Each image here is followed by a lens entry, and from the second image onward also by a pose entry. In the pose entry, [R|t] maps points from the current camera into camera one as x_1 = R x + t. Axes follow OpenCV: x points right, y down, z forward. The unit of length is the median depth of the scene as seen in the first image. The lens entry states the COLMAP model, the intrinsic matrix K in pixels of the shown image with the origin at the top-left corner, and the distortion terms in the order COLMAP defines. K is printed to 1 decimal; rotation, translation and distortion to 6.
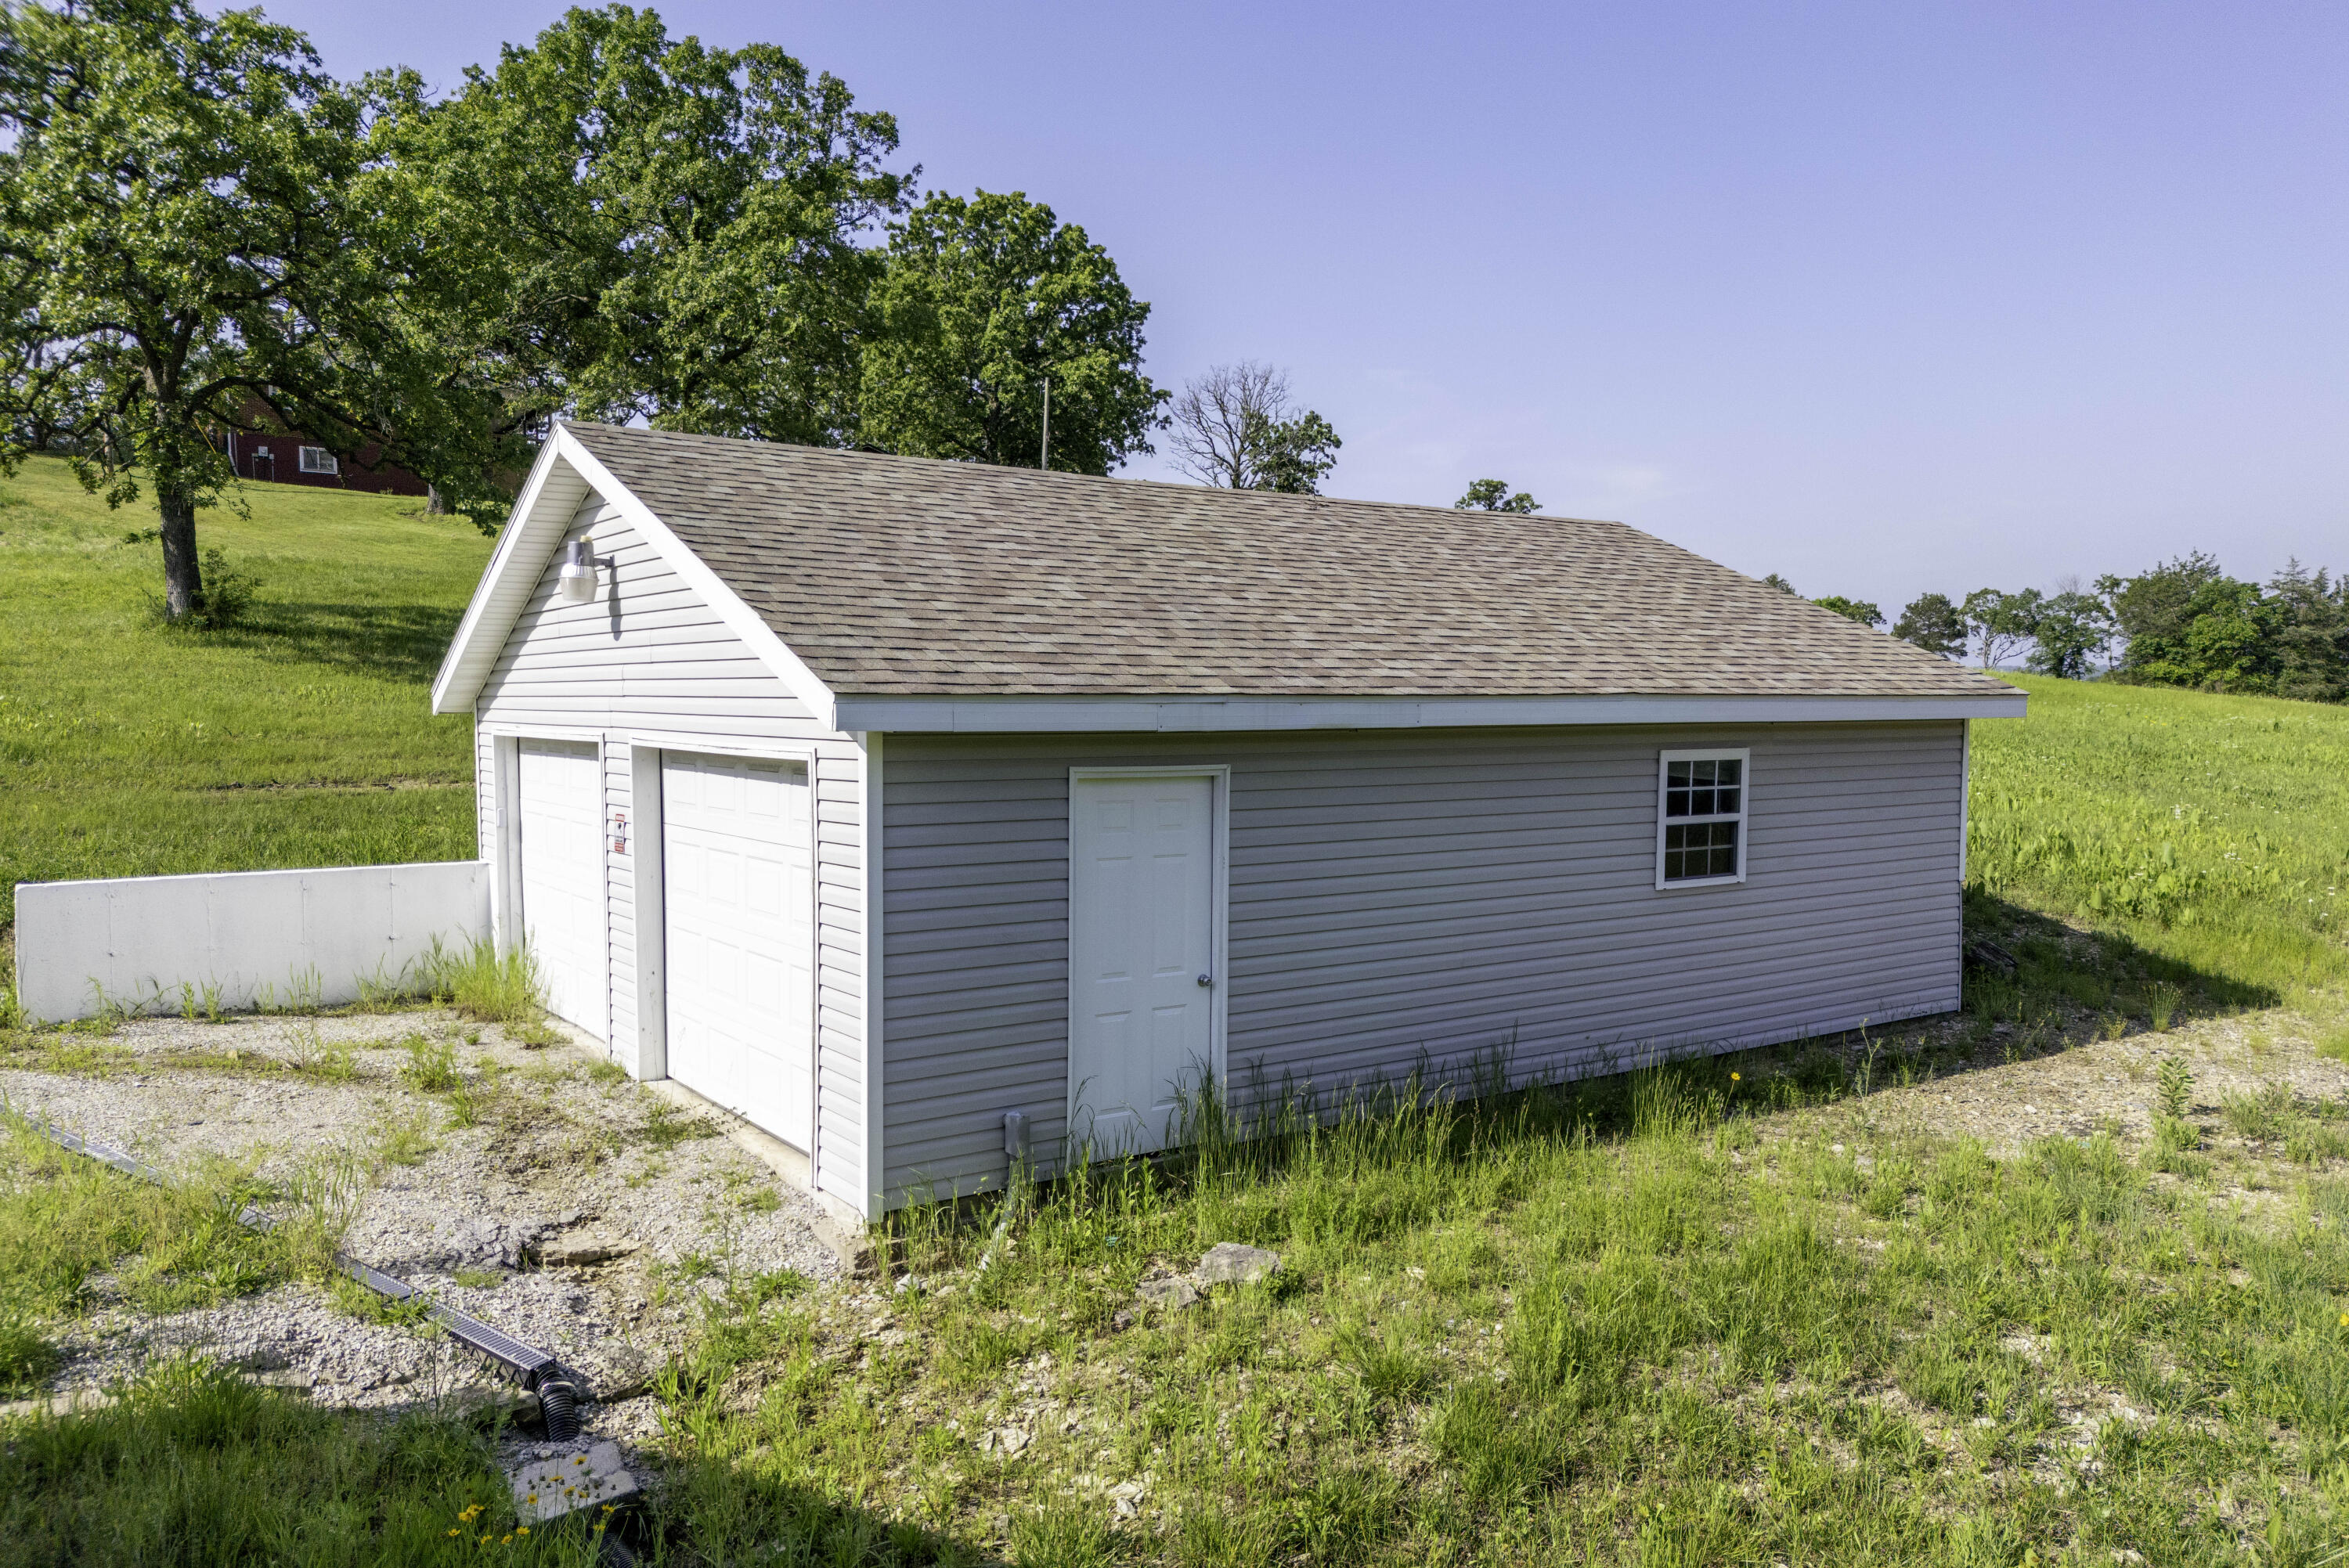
lens RADIAL K [[1684.3, 0, 1174.5], [0, 1684.3, 784.0], [0, 0, 1]] dist [0.036970, -0.004771]
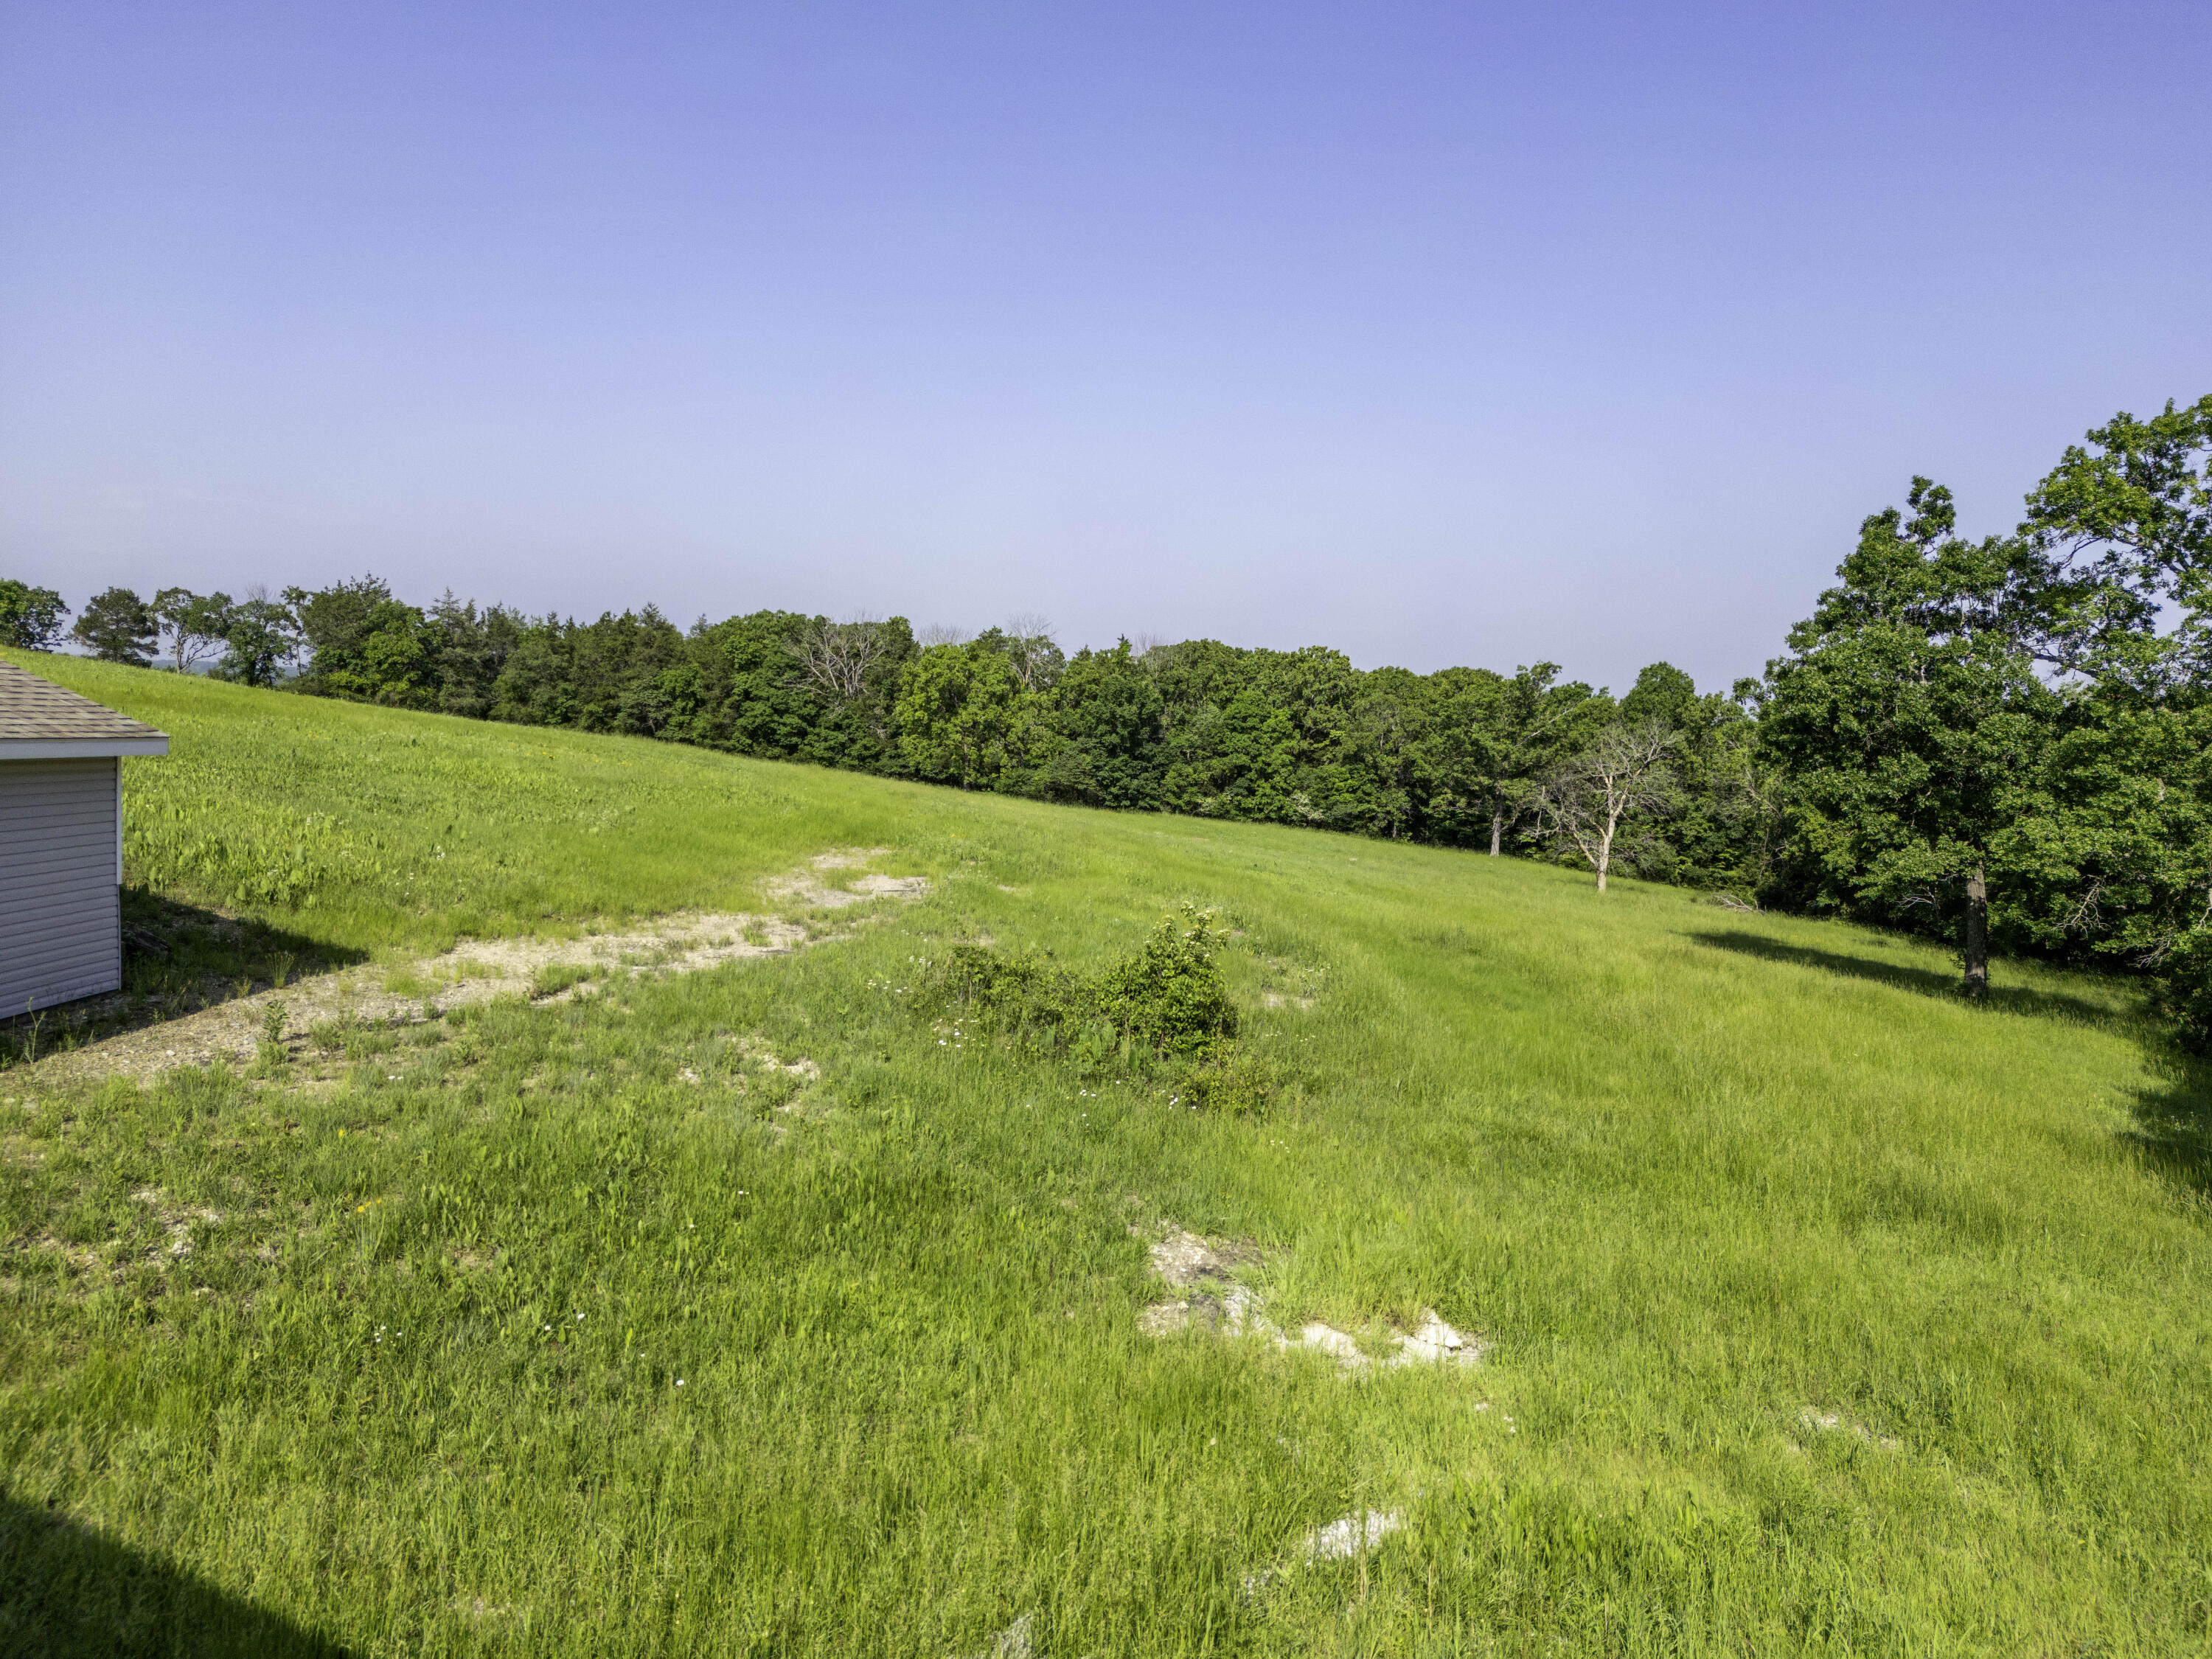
lens RADIAL K [[1606.1, 0, 1092.8], [0, 1606.1, 839.3], [0, 0, 1]] dist [0.092207, -0.104449]
pose [[0.578979, -0.030383, 0.814776, -0.074613], [0.001917, 0.999353, 0.035905, -0.013230], [-0.815341, -0.019226, 0.578662, -0.206611]]
